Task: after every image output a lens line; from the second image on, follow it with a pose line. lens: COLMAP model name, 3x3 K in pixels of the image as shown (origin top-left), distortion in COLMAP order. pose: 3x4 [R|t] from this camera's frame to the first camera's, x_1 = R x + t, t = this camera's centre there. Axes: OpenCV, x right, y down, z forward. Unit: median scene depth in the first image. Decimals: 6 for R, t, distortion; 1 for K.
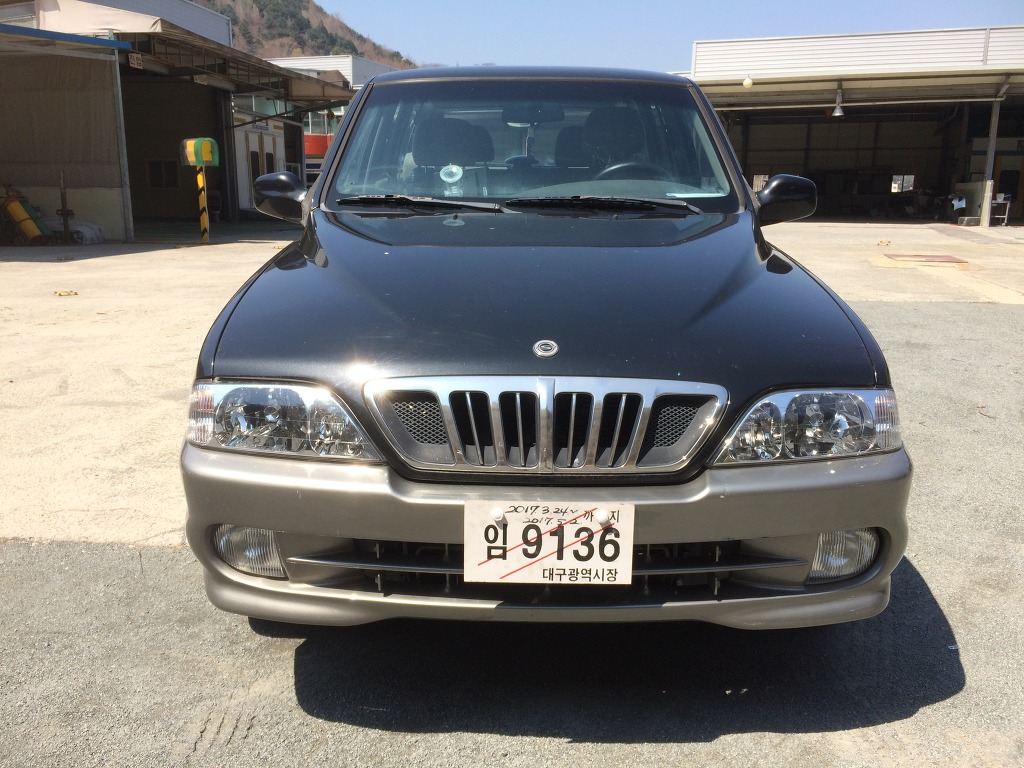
lens RADIAL K [[856.8, 0, 512.9], [0, 856.8, 383.5], [0, 0, 1]] dist [0.077623, -0.103245]
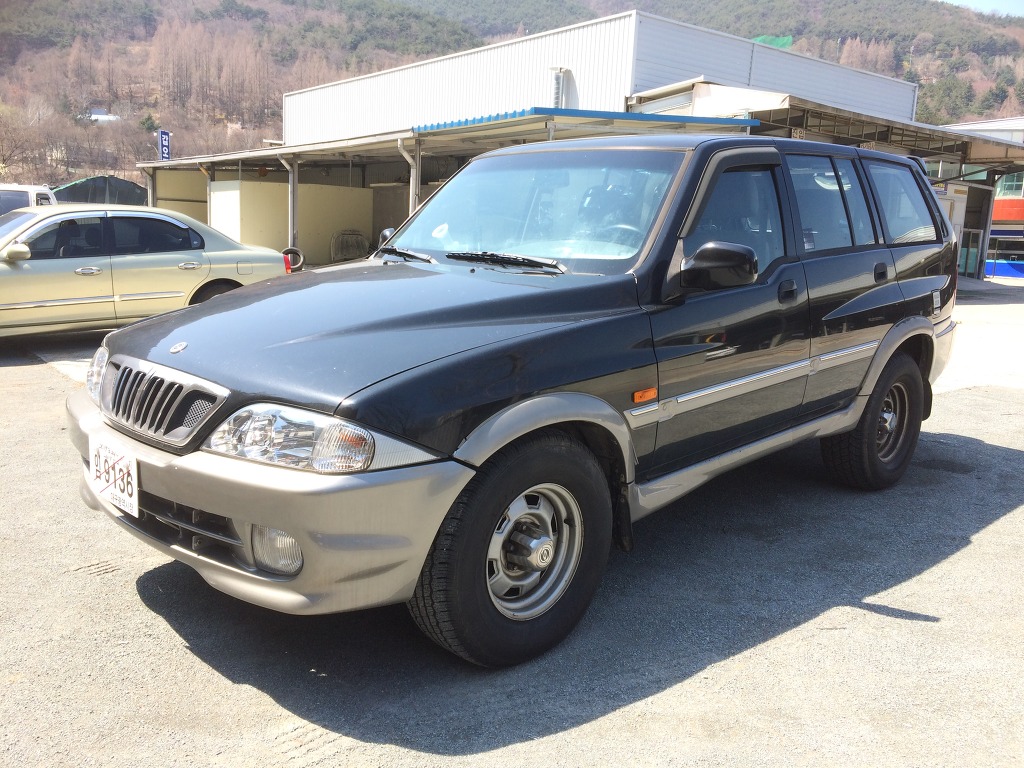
lens RADIAL K [[856.8, 0, 515.7], [0, 856.8, 386.6], [0, 0, 1]] dist [0.077623, -0.103245]
pose [[0.713770, 0.140922, -0.686056, 0.142335], [-0.187701, 0.982205, 0.006470, -0.009405], [0.674760, 0.124155, 0.727520, 0.034348]]
